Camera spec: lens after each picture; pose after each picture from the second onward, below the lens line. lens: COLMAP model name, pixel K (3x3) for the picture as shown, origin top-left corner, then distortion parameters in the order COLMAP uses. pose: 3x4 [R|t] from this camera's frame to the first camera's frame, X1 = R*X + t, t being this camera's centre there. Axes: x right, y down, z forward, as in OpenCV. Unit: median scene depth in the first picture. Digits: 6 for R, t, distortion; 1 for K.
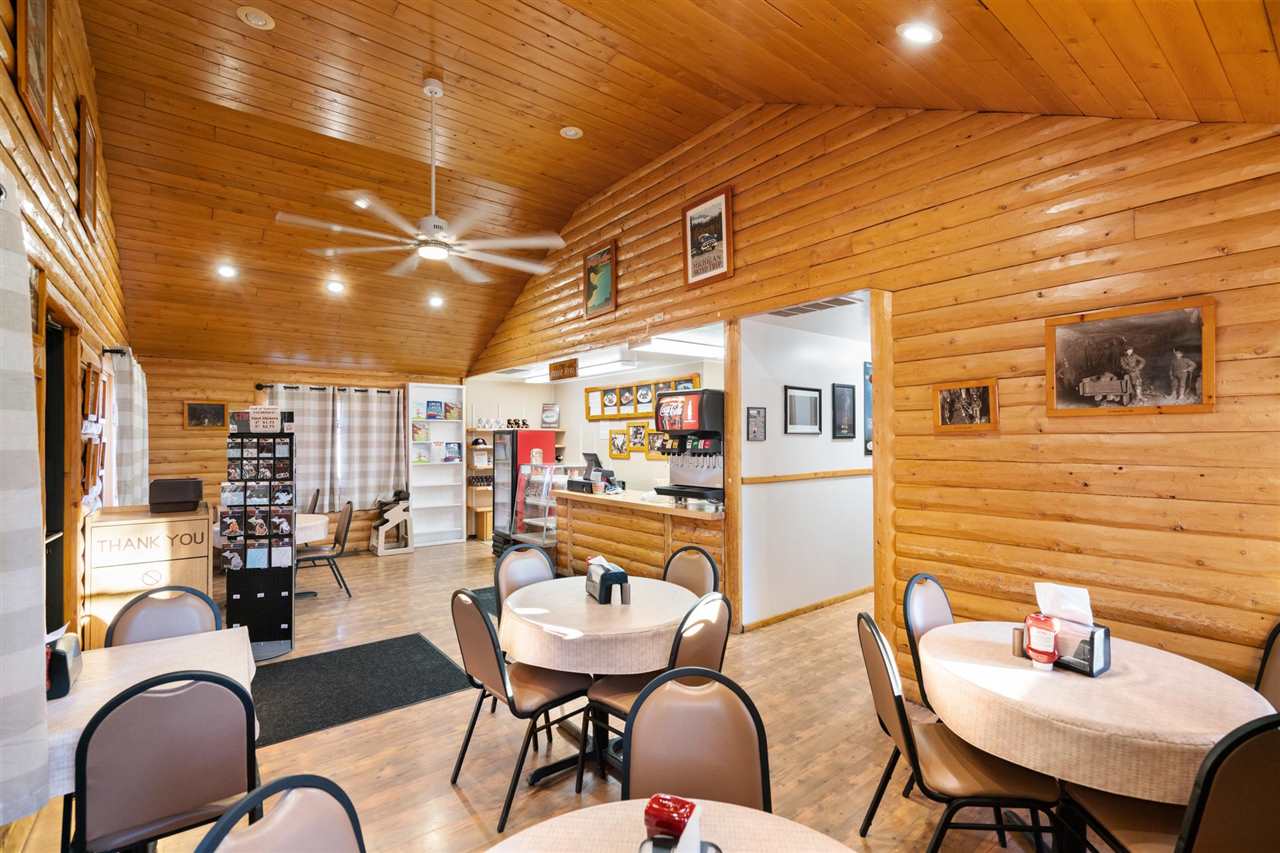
lens RADIAL K [[572.6, 0, 640.0], [0, 572.6, 426.5], [0, 0, 1]] dist [-0.000469, 0.000134]
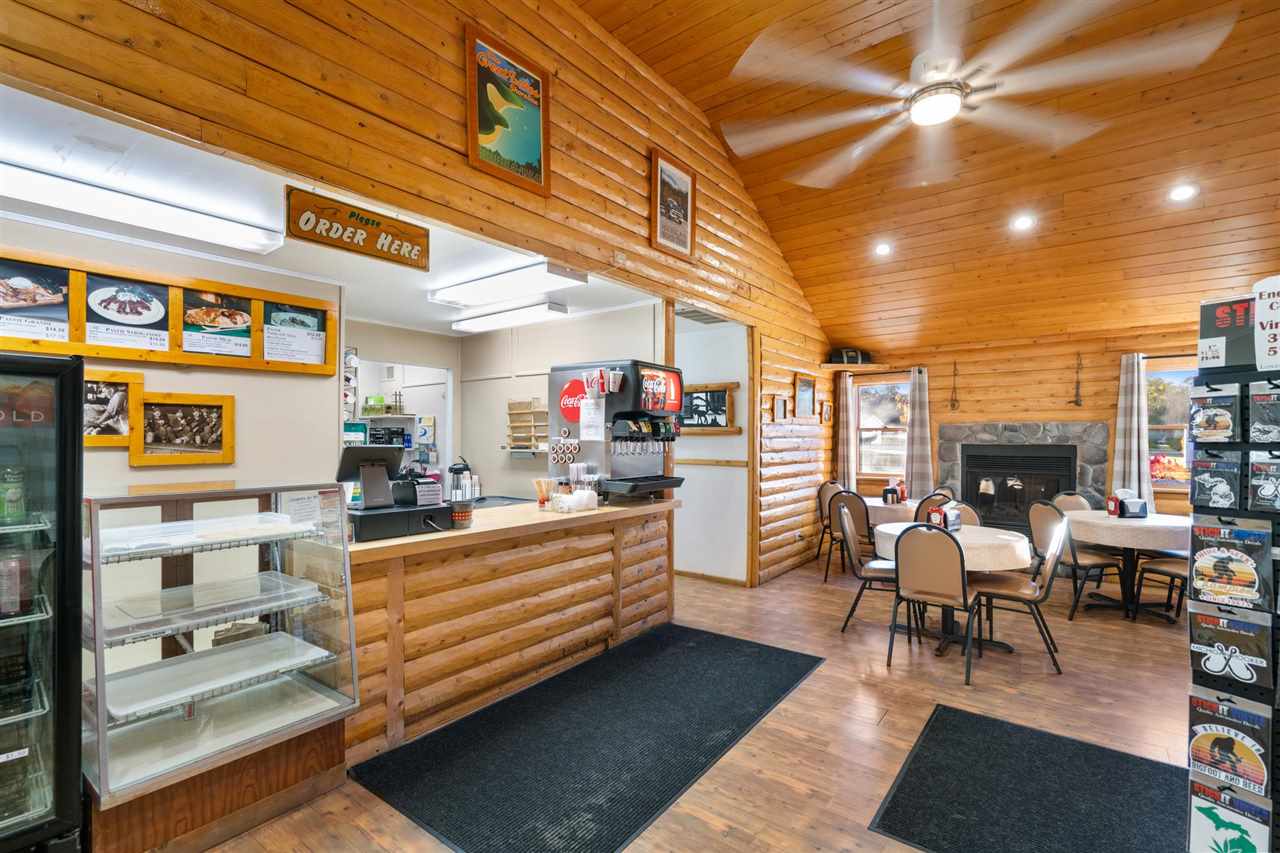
lens RADIAL K [[577.8, 0, 640.9], [0, 577.8, 436.9], [0, 0, 1]] dist [-0.001061, 0.000475]
pose [[-0.242757, 0.004908, 0.970075, -0.718915], [-0.018645, 0.999779, -0.009725, 0.051285], [-0.969908, -0.020448, -0.242612, 1.175055]]
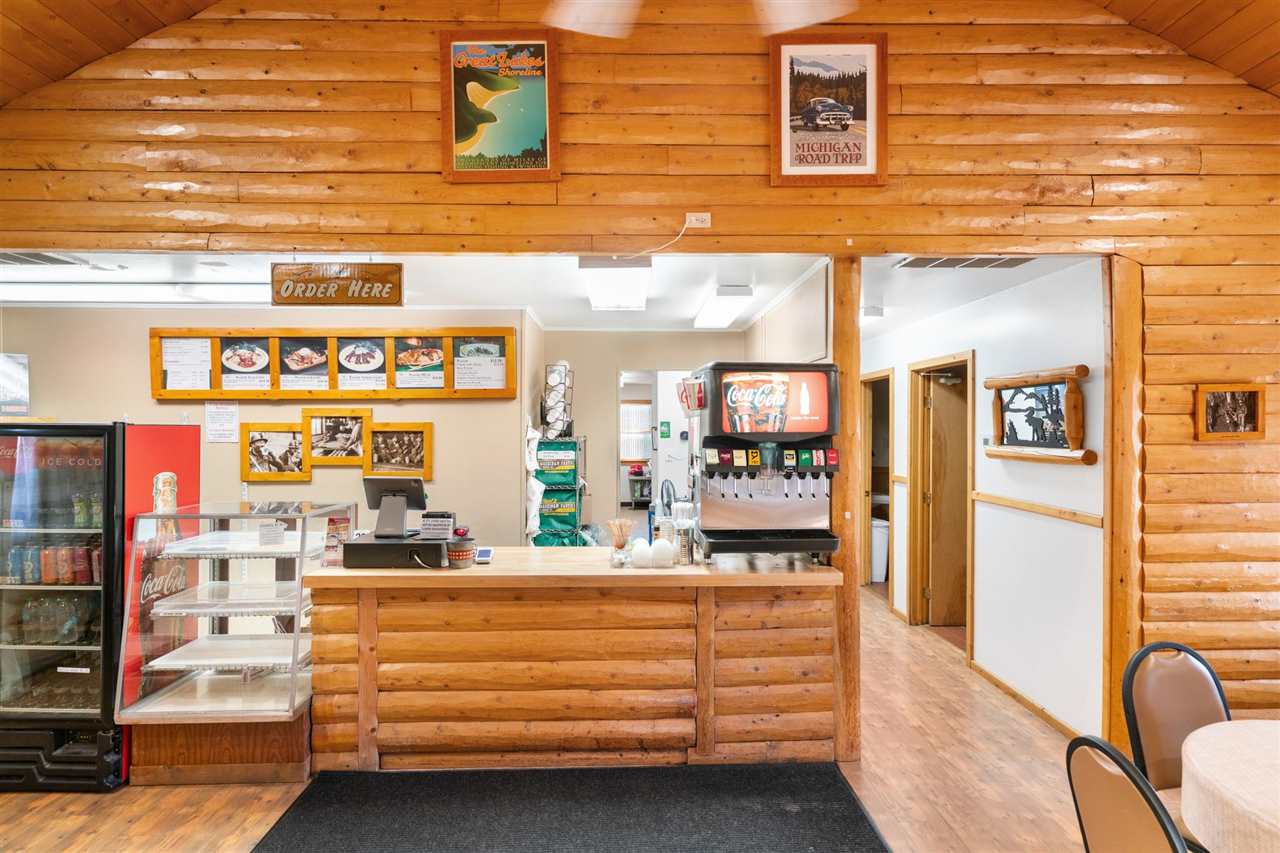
lens RADIAL K [[694.4, 0, 640.0], [0, 694.4, 426.5], [0, 0, 1]] dist [0.005870, 0.001130]
pose [[0.607856, 0.005000, 0.794032, -0.522074], [-0.018364, 0.999801, 0.007763, -0.002825], [-0.793835, -0.019301, 0.607827, 0.659271]]
